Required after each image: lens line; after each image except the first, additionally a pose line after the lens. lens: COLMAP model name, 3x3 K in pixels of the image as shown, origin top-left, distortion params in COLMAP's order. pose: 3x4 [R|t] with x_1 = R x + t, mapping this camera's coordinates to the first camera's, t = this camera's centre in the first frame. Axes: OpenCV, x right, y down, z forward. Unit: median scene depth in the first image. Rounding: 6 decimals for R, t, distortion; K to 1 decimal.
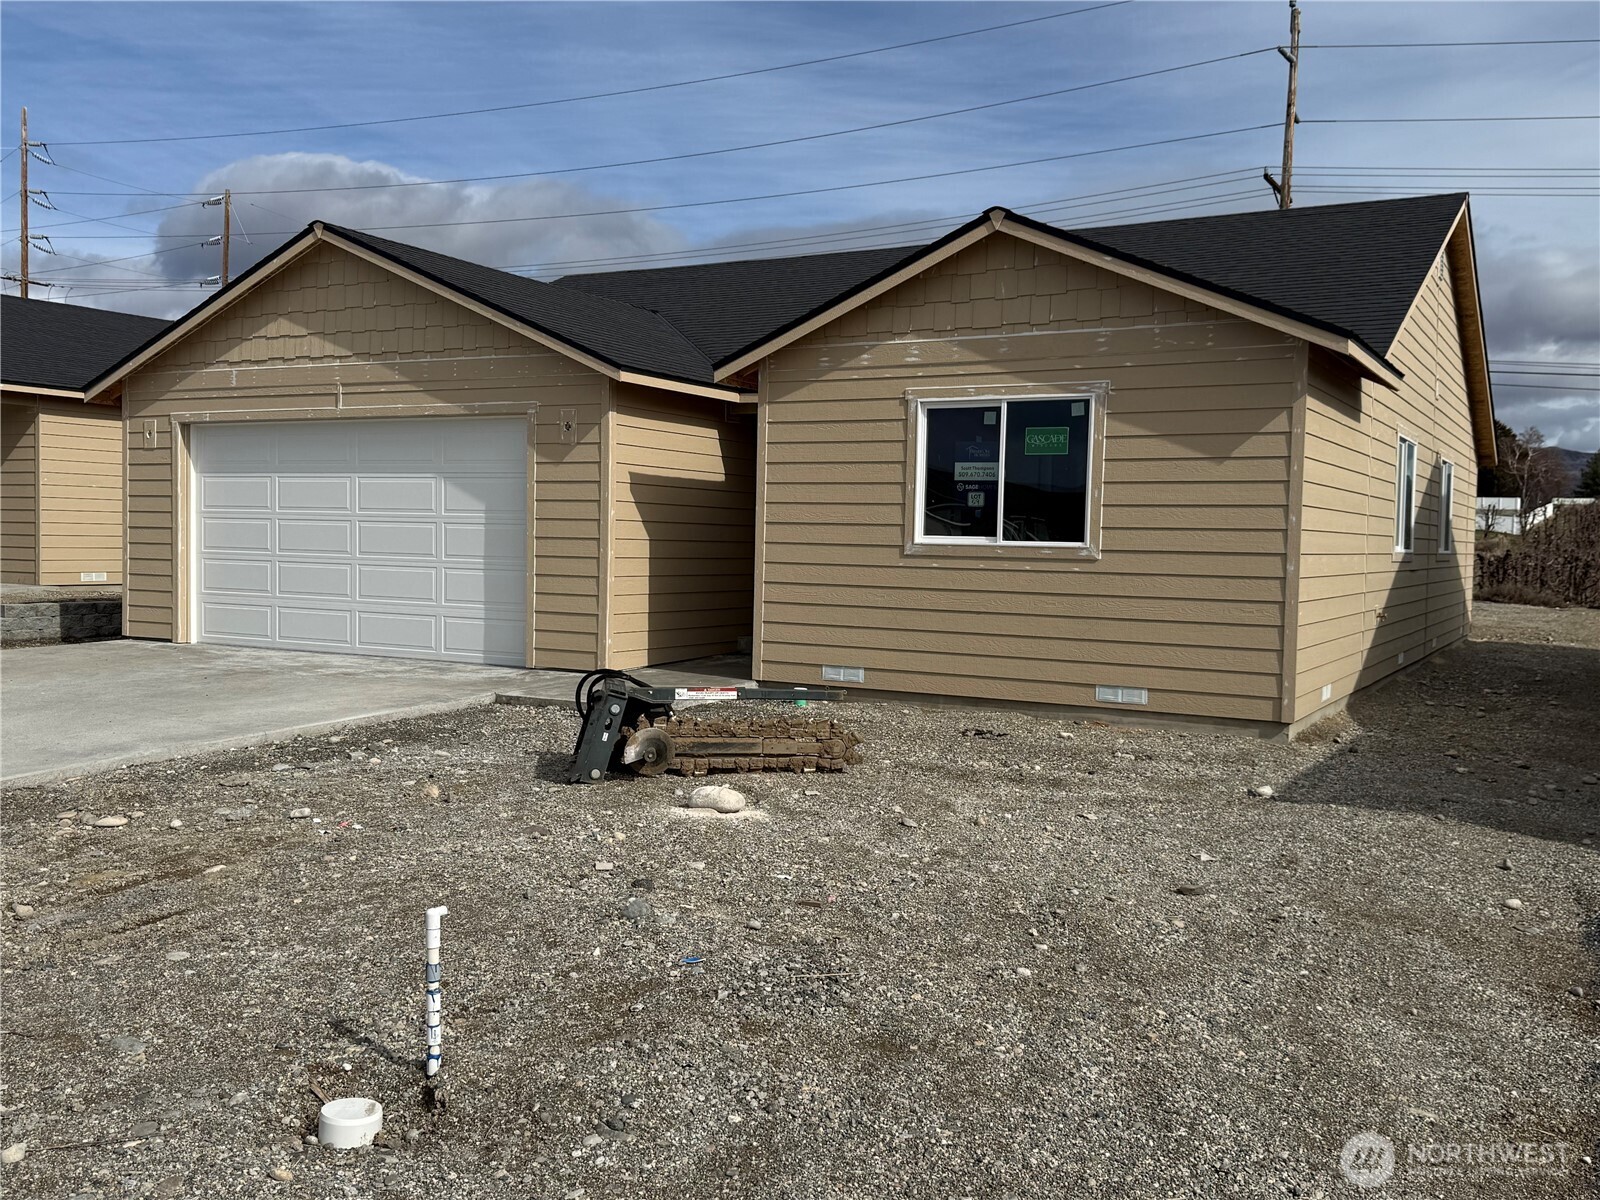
lens RADIAL K [[1465.2, 0, 799.9], [0, 1465.2, 601.2], [0, 0, 1]] dist [-0.043918, 0.000000]
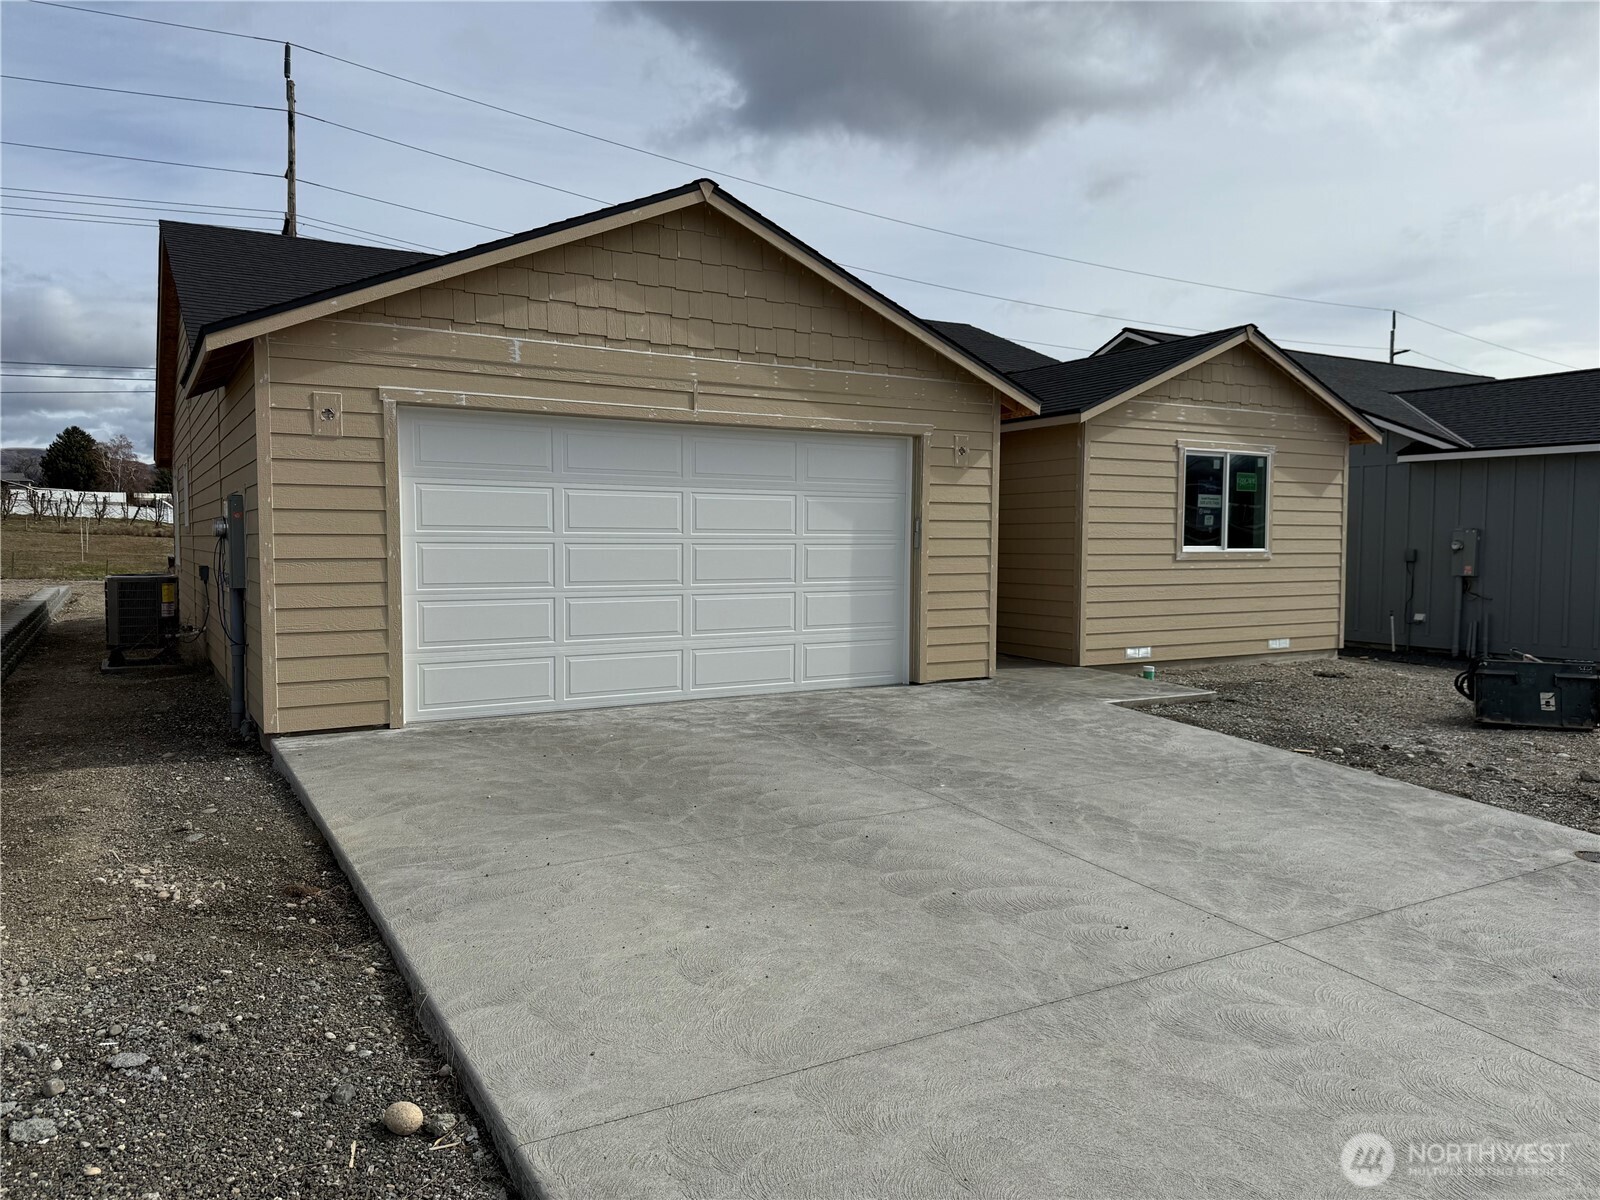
lens RADIAL K [[1170.5, 0, 796.1], [0, 1170.5, 596.3], [0, 0, 1]] dist [0.022091, -0.008005]
pose [[0.507517, -0.057399, 0.859728, -1.065251], [0.052856, 0.997974, 0.035427, -0.056137], [-0.860019, 0.027461, 0.509522, 0.744133]]
